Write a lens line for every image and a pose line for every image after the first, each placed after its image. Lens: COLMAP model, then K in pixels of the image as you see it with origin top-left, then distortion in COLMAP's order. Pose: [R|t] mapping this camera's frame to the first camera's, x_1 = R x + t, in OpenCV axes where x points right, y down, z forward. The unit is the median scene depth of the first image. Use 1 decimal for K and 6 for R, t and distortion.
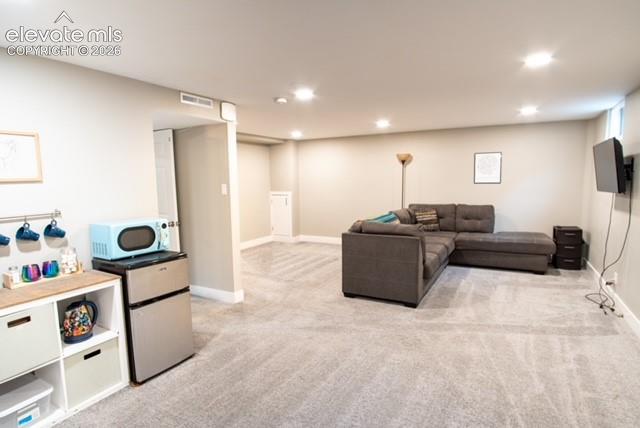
lens RADIAL K [[348.7, 0, 322.8], [0, 348.7, 219.7], [0, 0, 1]] dist [-0.019827, 0.000458]
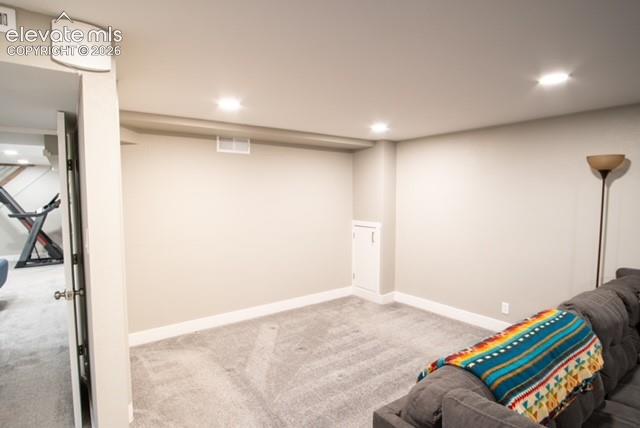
lens RADIAL K [[348.7, 0, 322.8], [0, 348.7, 219.7], [0, 0, 1]] dist [-0.019827, 0.000458]
pose [[0.913825, 0.040624, -0.404071, 0.074820], [-0.058054, 0.997833, -0.030972, -0.065689], [0.401937, 0.051760, 0.914203, 0.416961]]
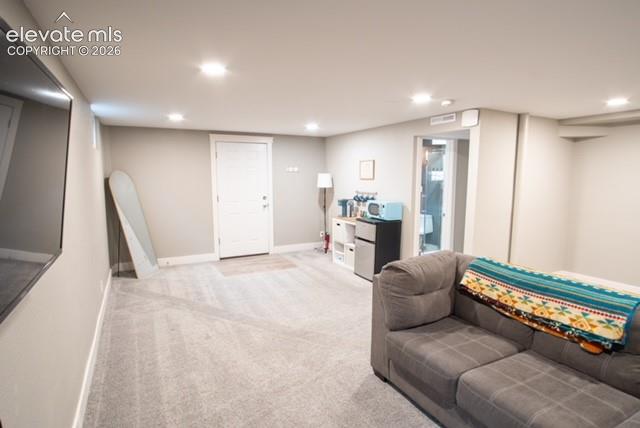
lens RADIAL K [[348.7, 0, 322.8], [0, 348.7, 219.7], [0, 0, 1]] dist [-0.019827, 0.000458]
pose [[-0.540409, 0.124121, -0.832197, 0.481907], [-0.092493, 0.974302, 0.205378, -0.100900], [0.836303, 0.187961, -0.515041, 0.667927]]
